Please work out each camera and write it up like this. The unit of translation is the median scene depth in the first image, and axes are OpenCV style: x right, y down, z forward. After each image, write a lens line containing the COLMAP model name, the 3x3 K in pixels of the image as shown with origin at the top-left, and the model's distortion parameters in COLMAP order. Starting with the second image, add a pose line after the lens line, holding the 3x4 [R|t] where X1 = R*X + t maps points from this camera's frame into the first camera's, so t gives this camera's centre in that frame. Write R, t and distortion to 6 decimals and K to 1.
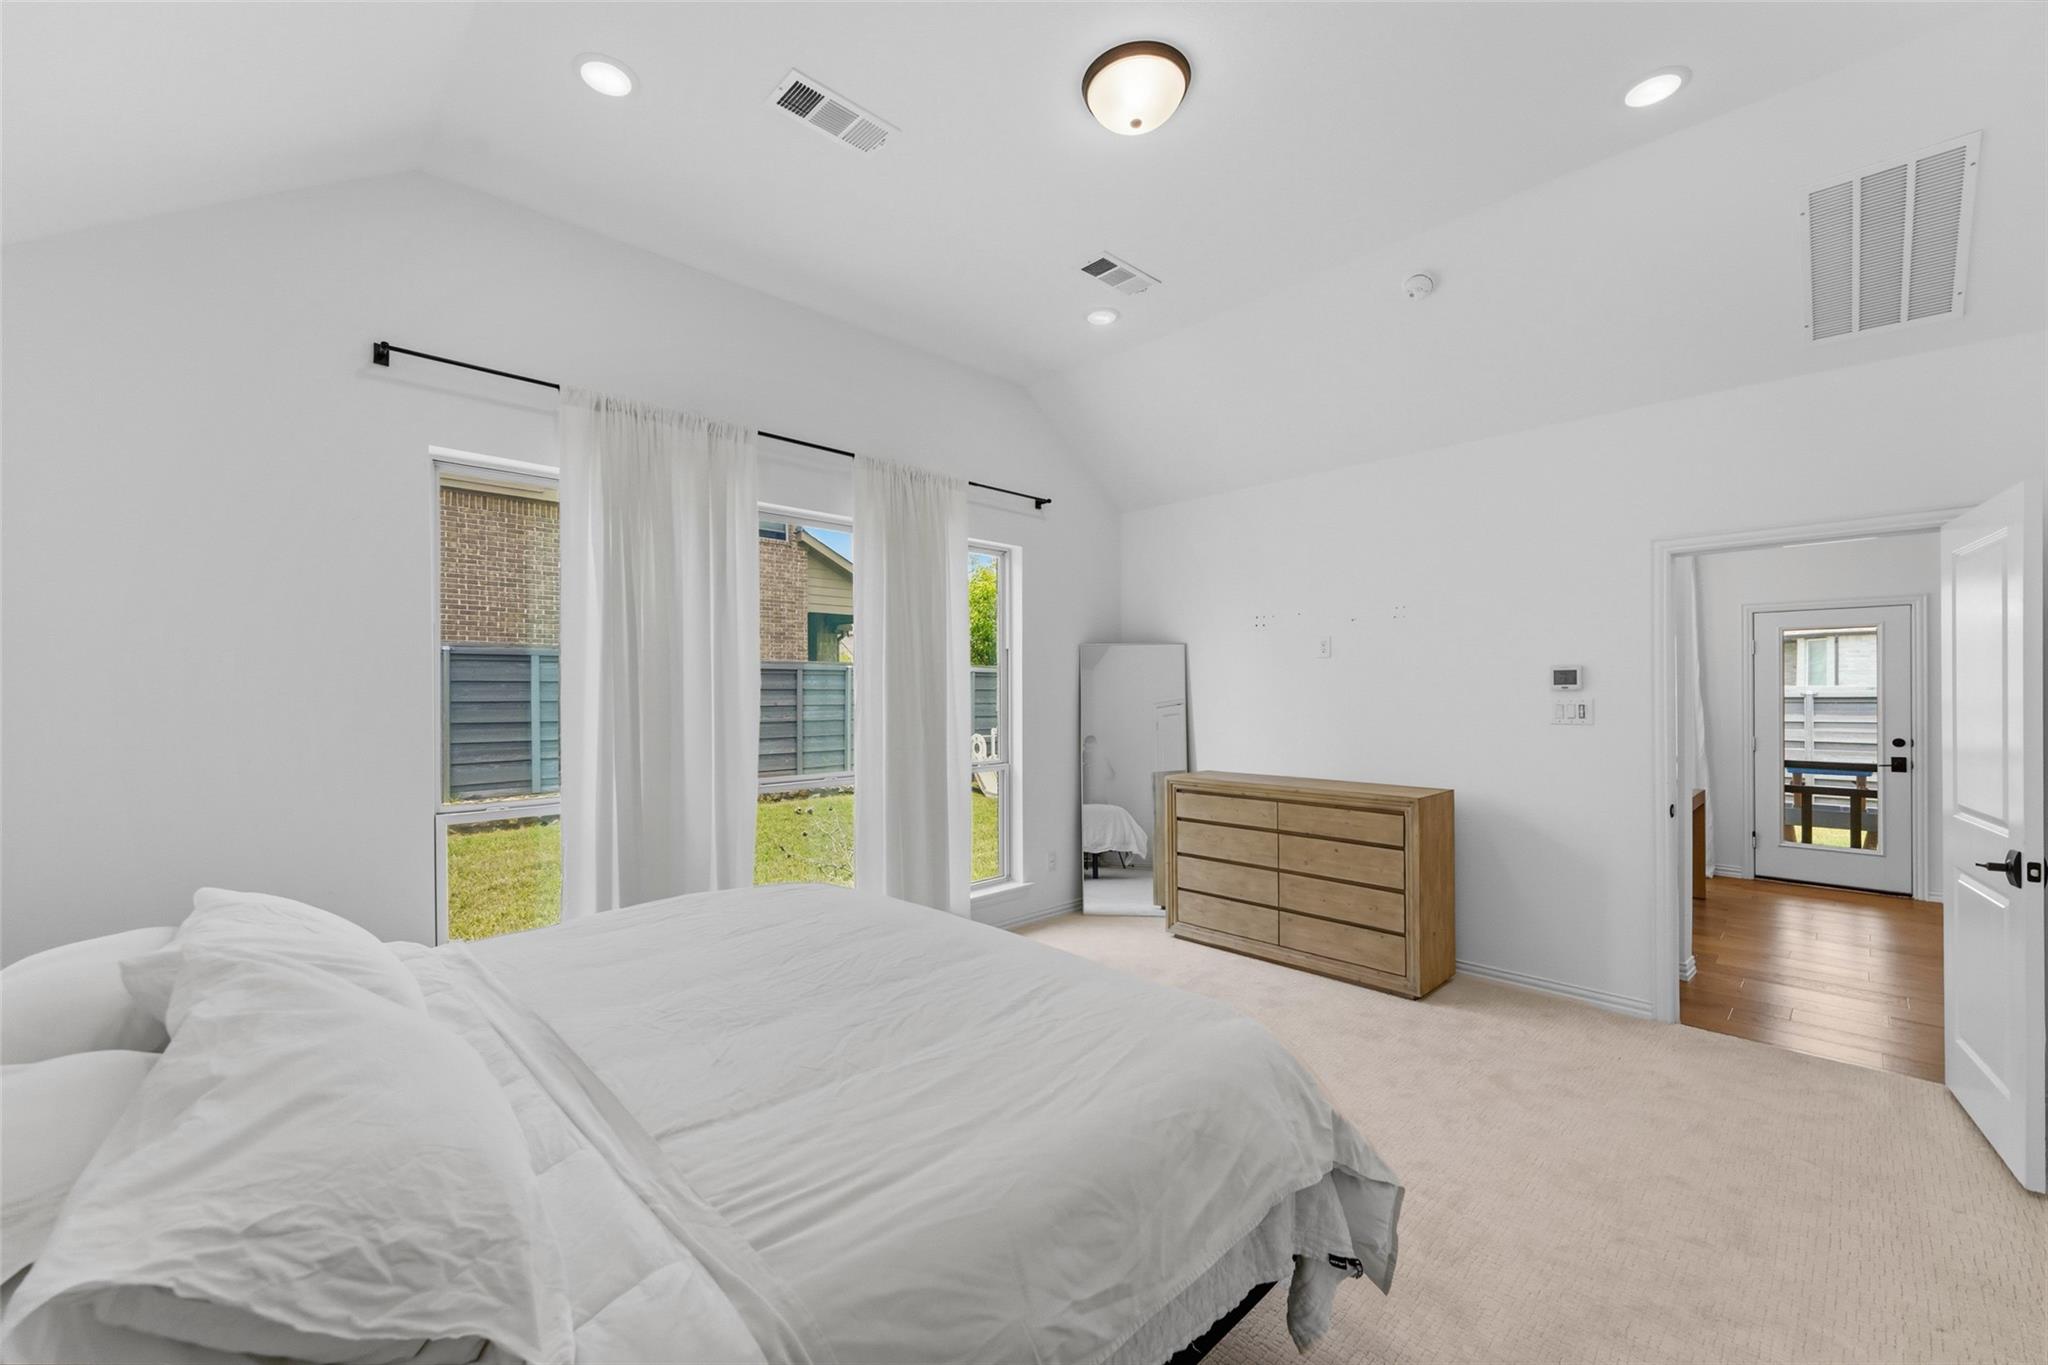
lens RADIAL K [[827.5, 0, 1024.0], [0, 827.5, 682.5], [0, 0, 1]] dist [0.000875, 0.000117]
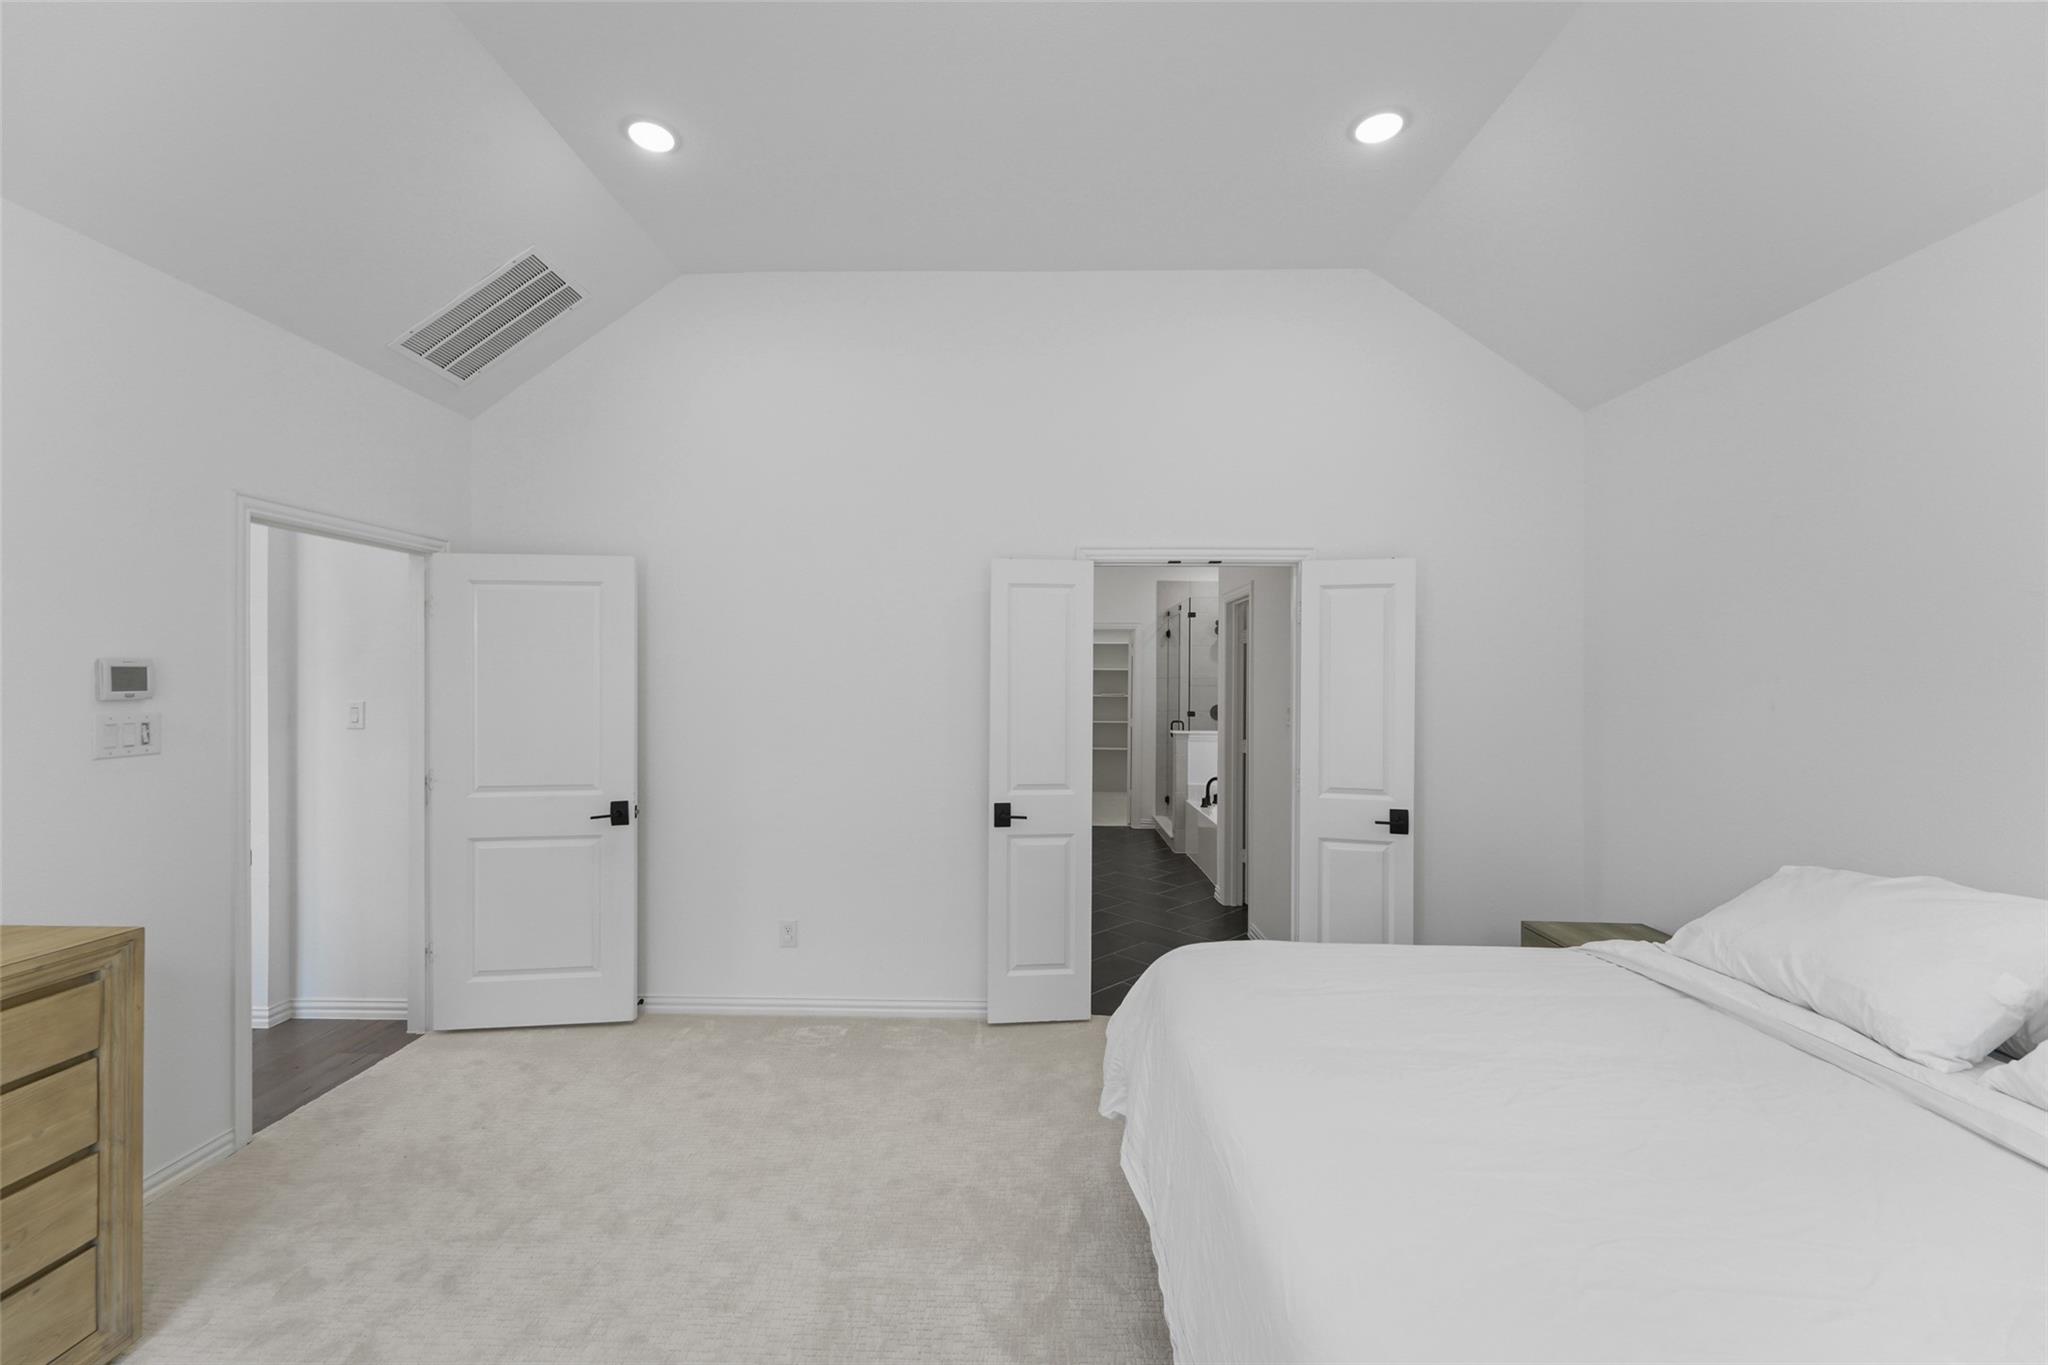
lens RADIAL K [[819.8, 0, 1024.0], [0, 819.8, 682.5], [0, 0, 1]] dist [0.000177, 0.000042]
pose [[-0.714449, -0.000147, 0.699687, -0.227077], [-0.004013, 0.999984, -0.003887, -0.003822], [-0.699676, -0.005585, -0.714439, 0.978774]]
